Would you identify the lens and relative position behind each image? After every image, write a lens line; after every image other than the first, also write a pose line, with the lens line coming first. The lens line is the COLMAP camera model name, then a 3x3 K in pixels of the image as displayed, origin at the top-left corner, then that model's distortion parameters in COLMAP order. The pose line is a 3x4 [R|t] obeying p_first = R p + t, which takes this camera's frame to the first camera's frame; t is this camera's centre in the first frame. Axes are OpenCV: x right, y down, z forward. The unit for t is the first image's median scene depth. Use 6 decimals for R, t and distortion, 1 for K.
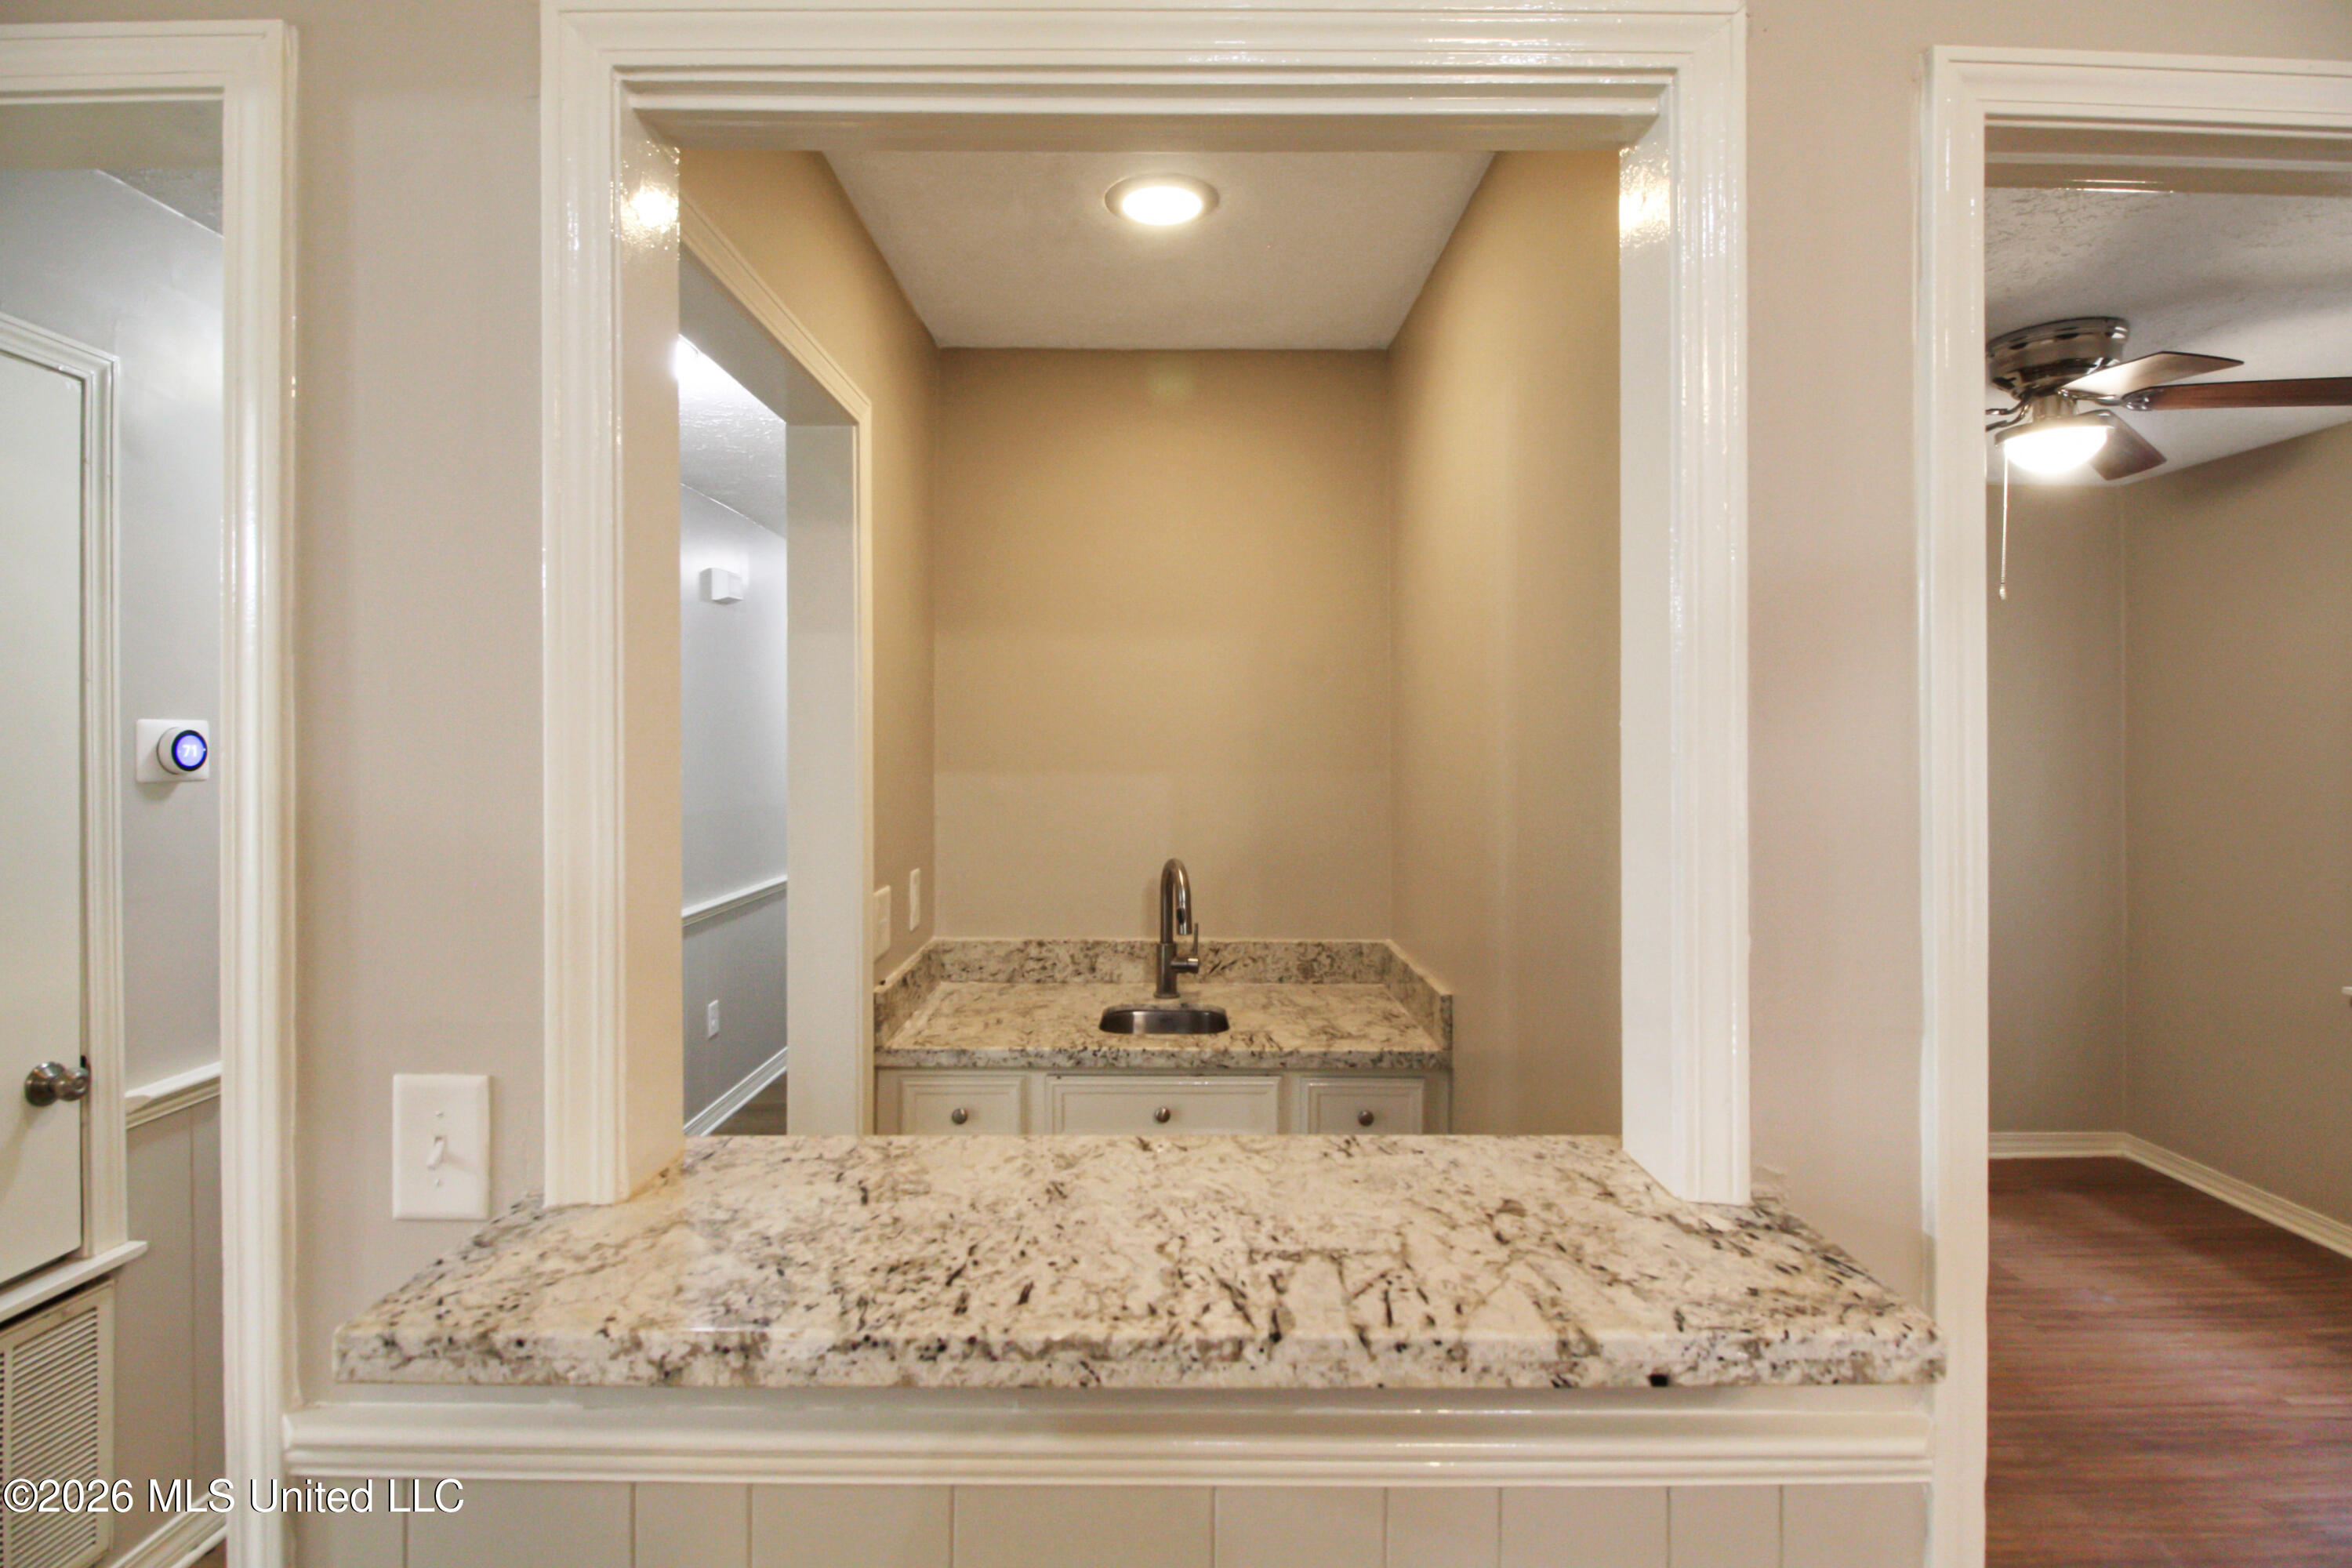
lens RADIAL K [[1102.7, 0, 1183.1], [0, 1102.7, 754.5], [0, 0, 1]] dist [0.000382, -0.008886]
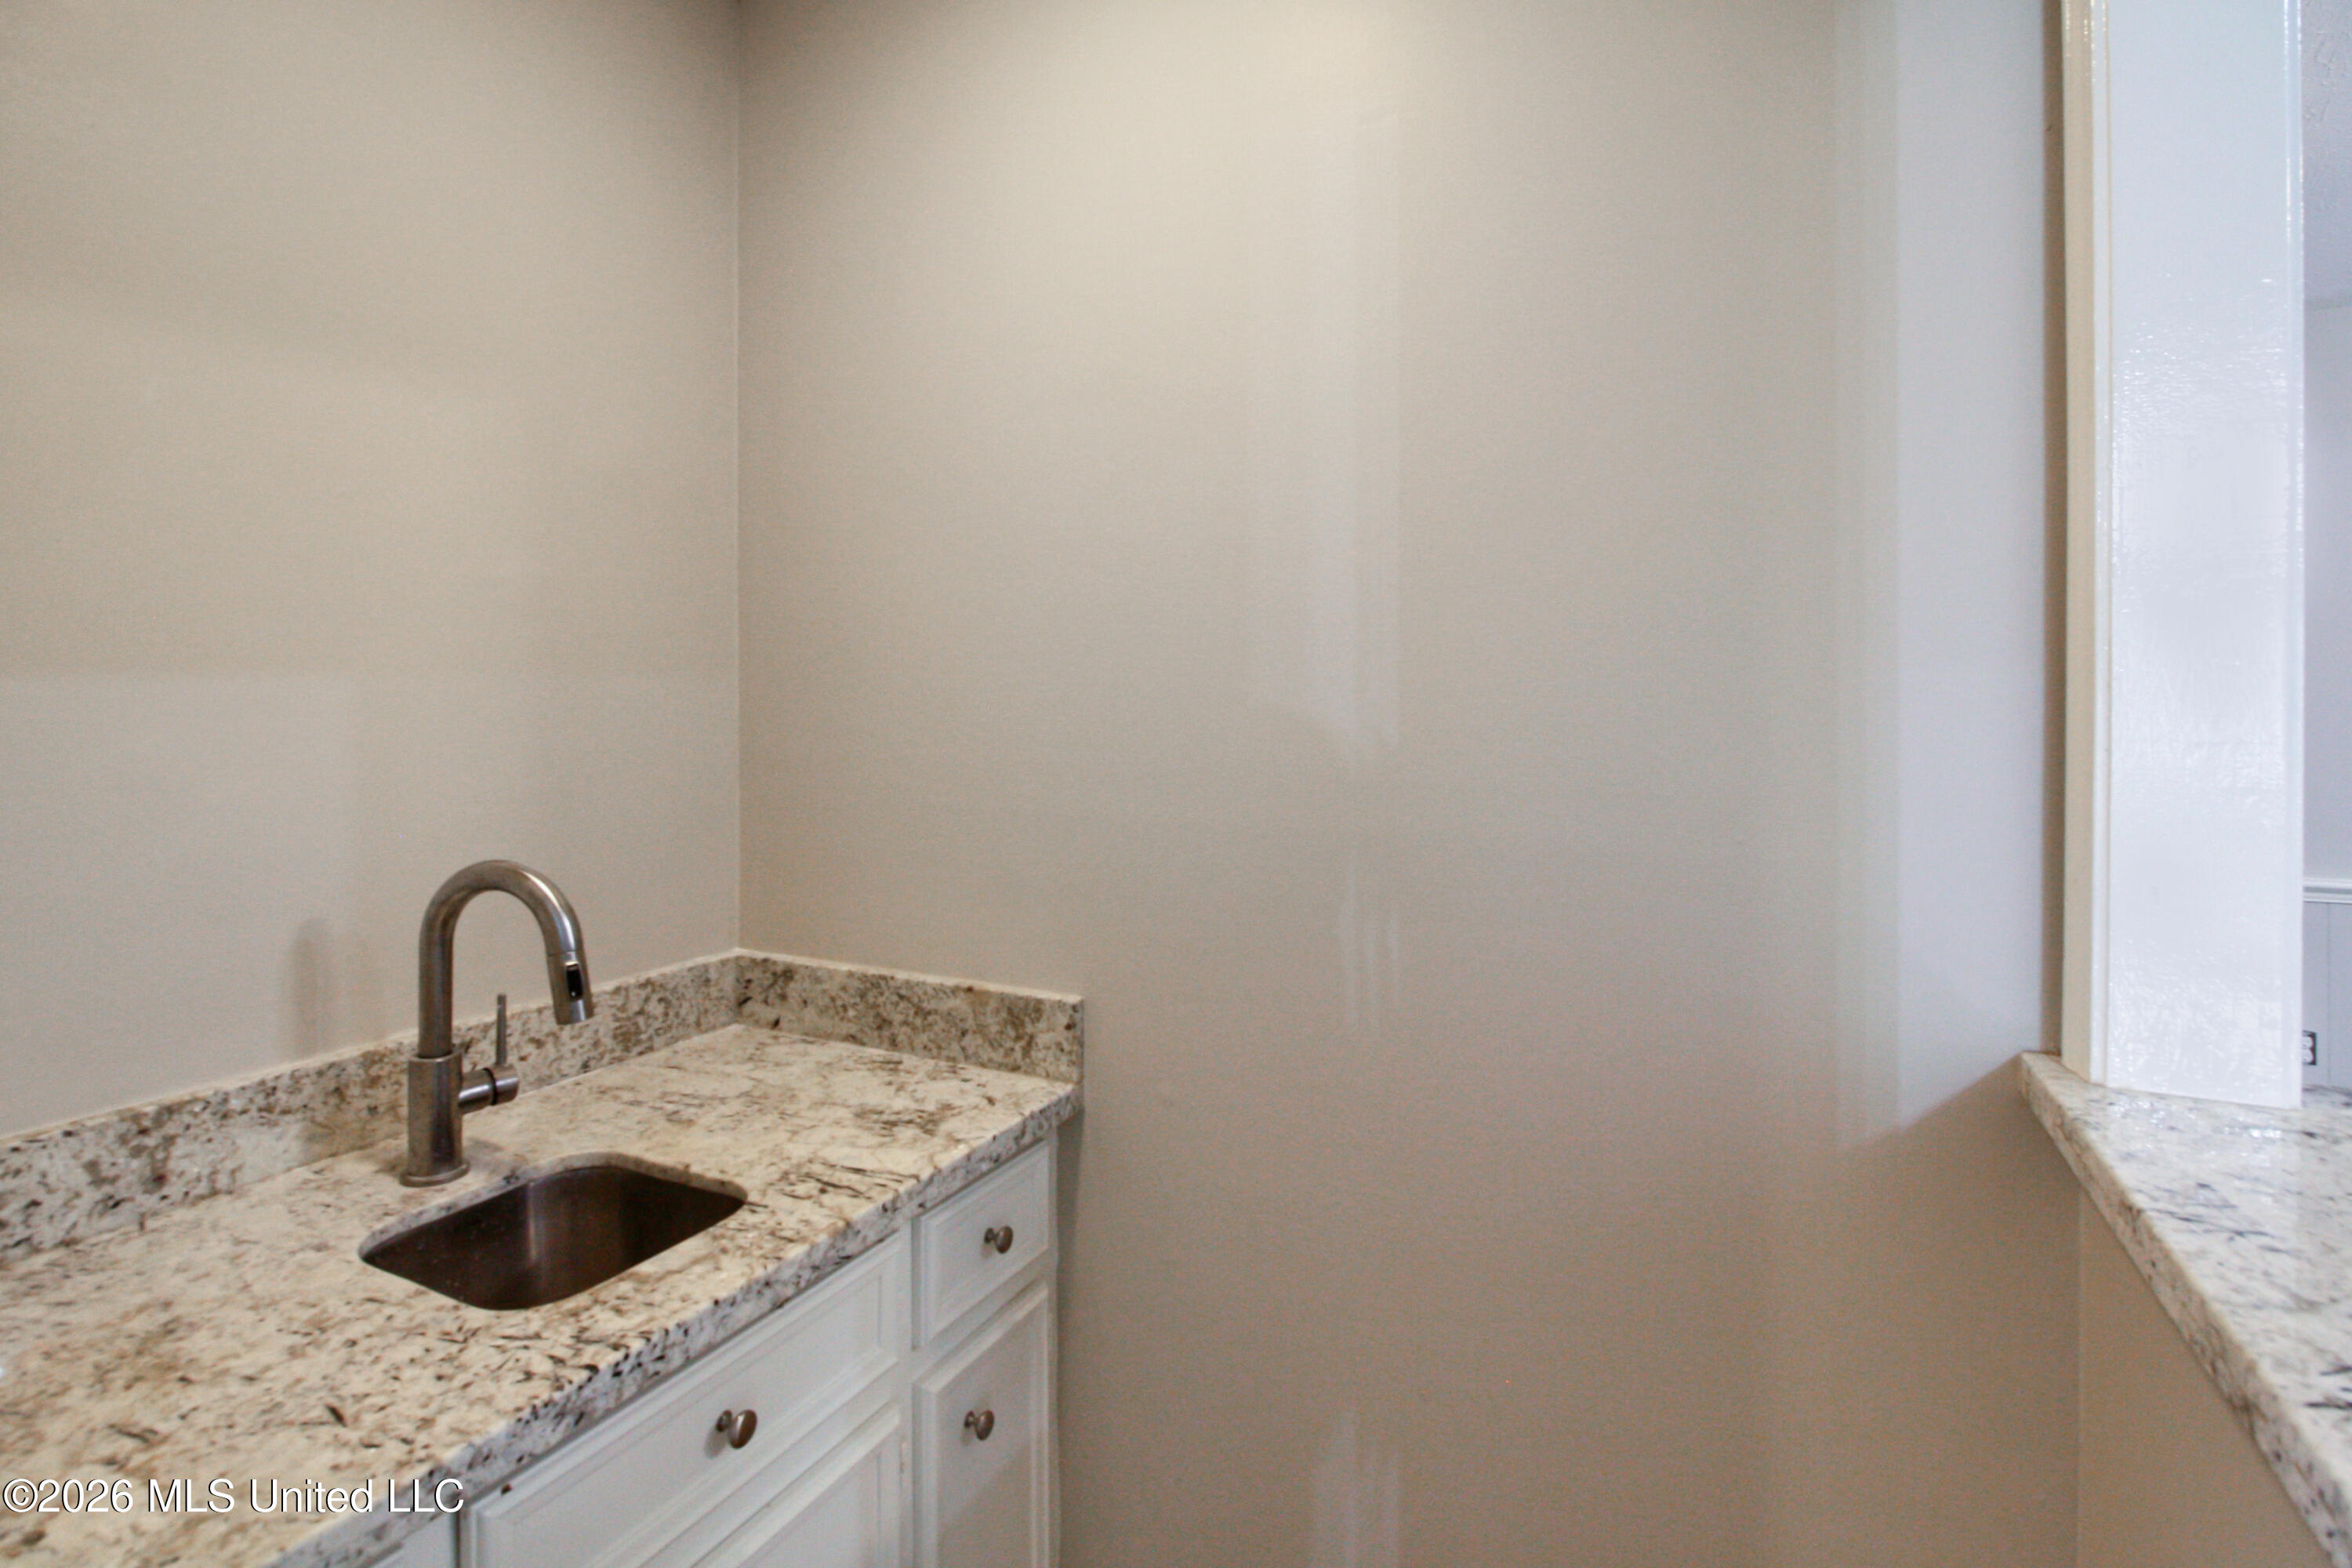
lens RADIAL K [[1150.1, 0, 1174.6], [0, 1150.1, 686.3], [0, 0, 1]] dist [0.003291, -0.011607]
pose [[0.455527, -0.004211, 0.890212, -0.276221], [0.003290, 0.999990, 0.003046, 0.020855], [-0.890216, 0.001541, 0.455536, 0.498119]]
